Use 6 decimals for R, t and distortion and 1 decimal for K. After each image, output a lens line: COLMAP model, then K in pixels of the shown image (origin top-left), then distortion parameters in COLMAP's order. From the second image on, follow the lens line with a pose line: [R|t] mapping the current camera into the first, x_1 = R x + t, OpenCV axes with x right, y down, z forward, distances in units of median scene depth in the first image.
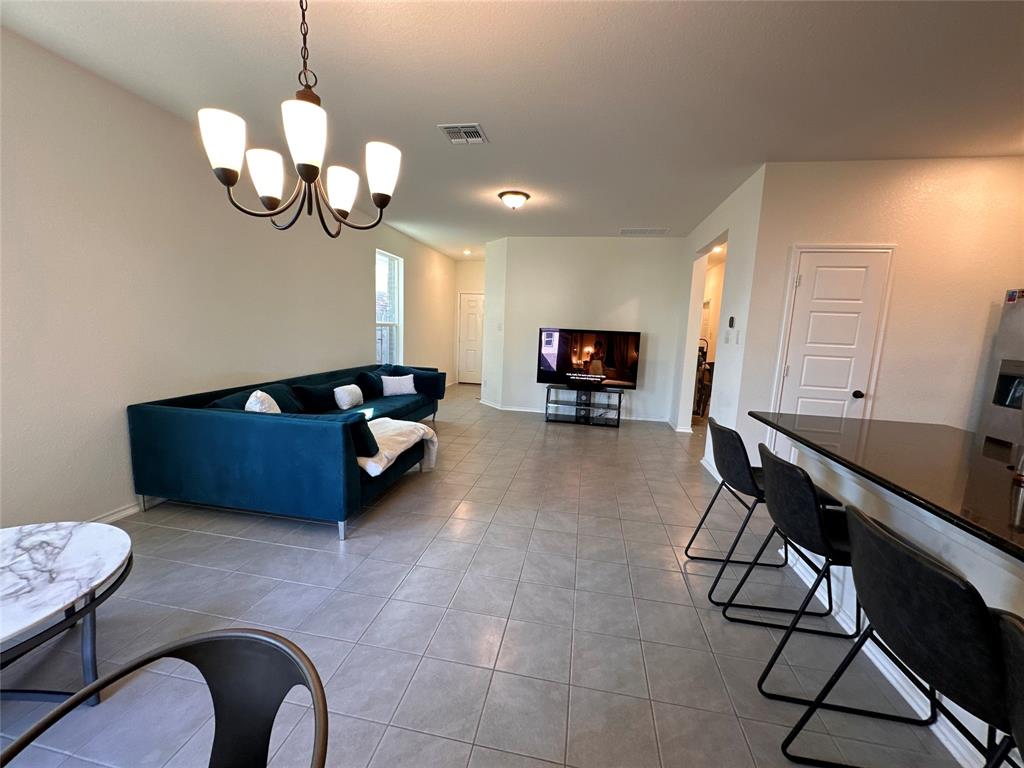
lens RADIAL K [[409.3, 0, 513.0], [0, 409.3, 384.1], [0, 0, 1]] dist [-0.005476, 0.001590]
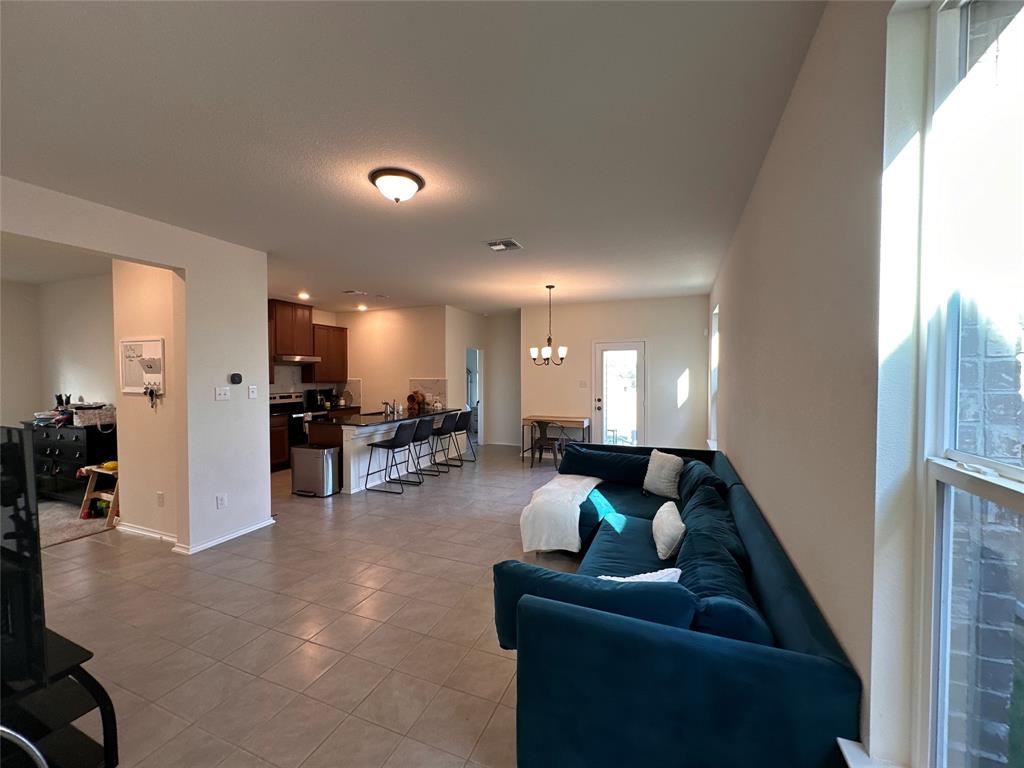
lens RADIAL K [[409.3, 0, 511.3], [0, 409.3, 385.7], [0, 0, 1]] dist [-0.005476, 0.001590]
pose [[-0.978660, -0.046402, 0.200177, -0.221606], [-0.011901, 0.985334, 0.170220, -0.207685], [-0.205139, 0.164206, -0.964860, 1.221495]]
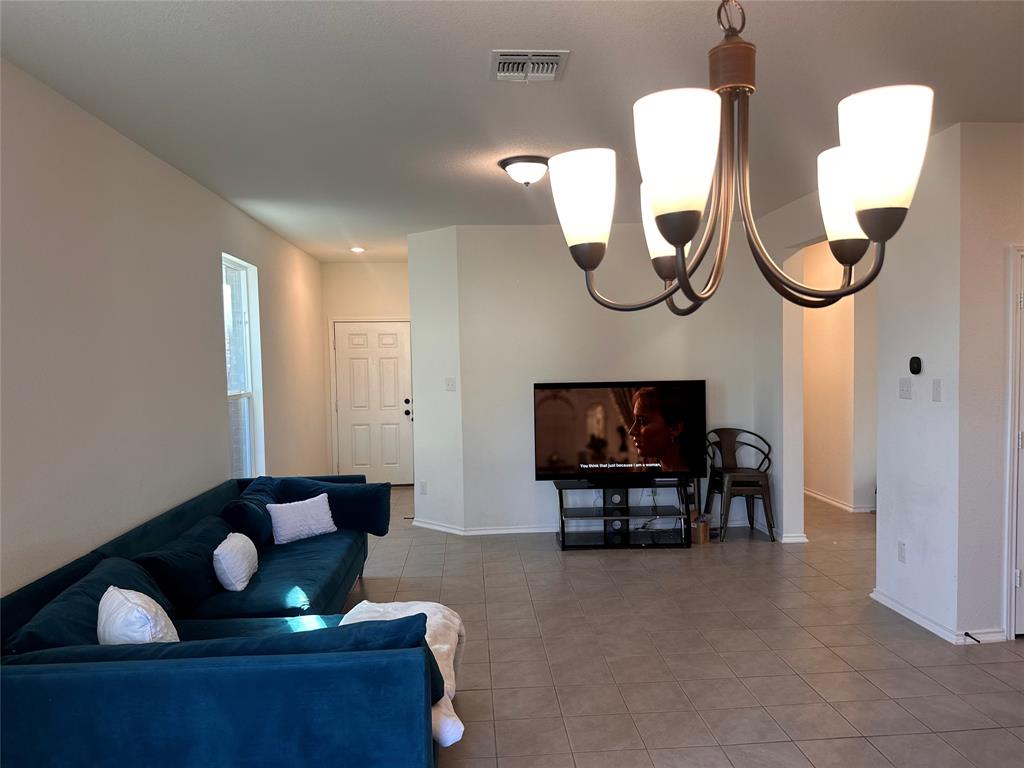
lens RADIAL K [[719.4, 0, 510.6], [0, 719.4, 396.3], [0, 0, 1]] dist [0.024149, -0.035943]
pose [[0.969712, -0.072984, 0.233093, -0.210486], [0.091904, 0.993208, -0.071353, -0.055902], [-0.226302, 0.090613, 0.969833, 0.057272]]
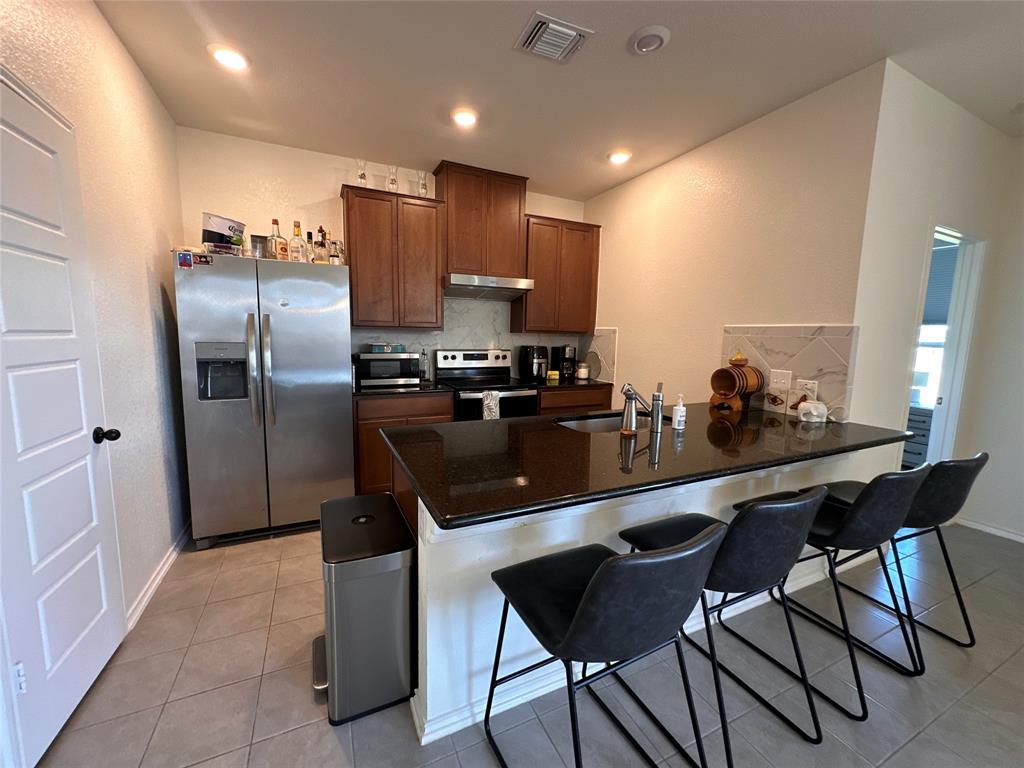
lens RADIAL K [[409.3, 0, 512.5], [0, 409.3, 384.8], [0, 0, 1]] dist [-0.005476, 0.001590]
pose [[-0.584917, -0.153235, 0.796487, 0.110229], [0.067627, 0.969359, 0.236157, -0.065858], [-0.808269, 0.191997, -0.556632, 0.506698]]
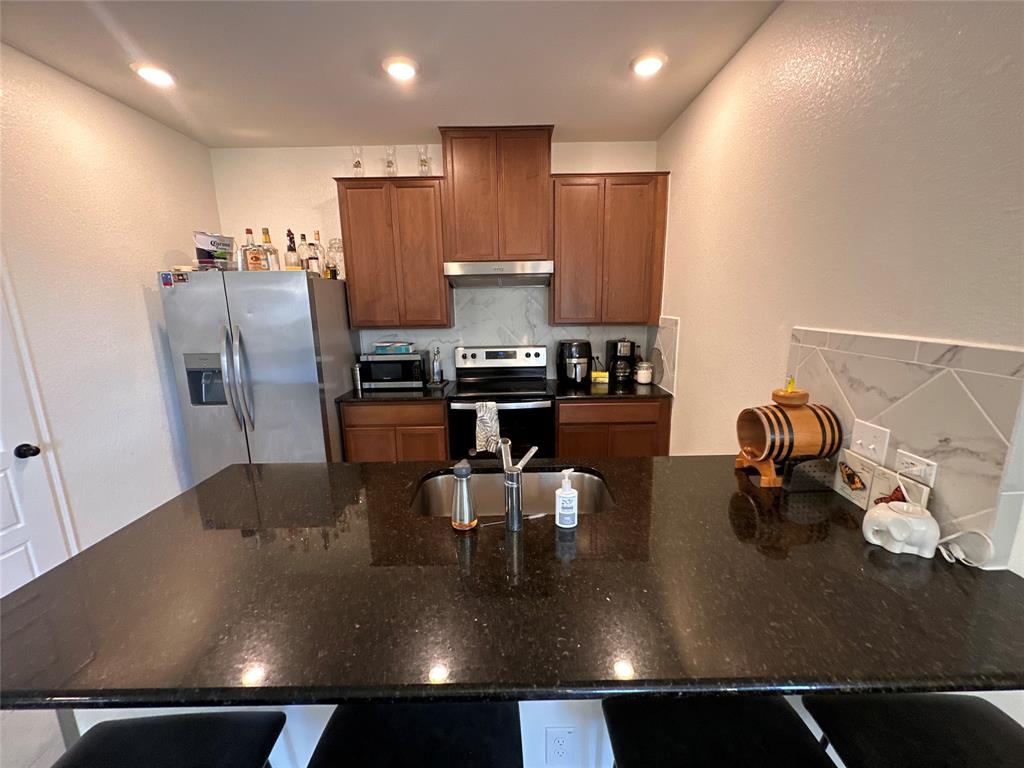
lens RADIAL K [[409.3, 0, 513.7], [0, 409.3, 384.2], [0, 0, 1]] dist [-0.005476, 0.001590]
pose [[-0.186152, -0.232921, 0.954513, 0.122088], [0.144791, 0.954384, 0.261127, -0.064932], [-0.971794, 0.186814, -0.143936, 0.241762]]
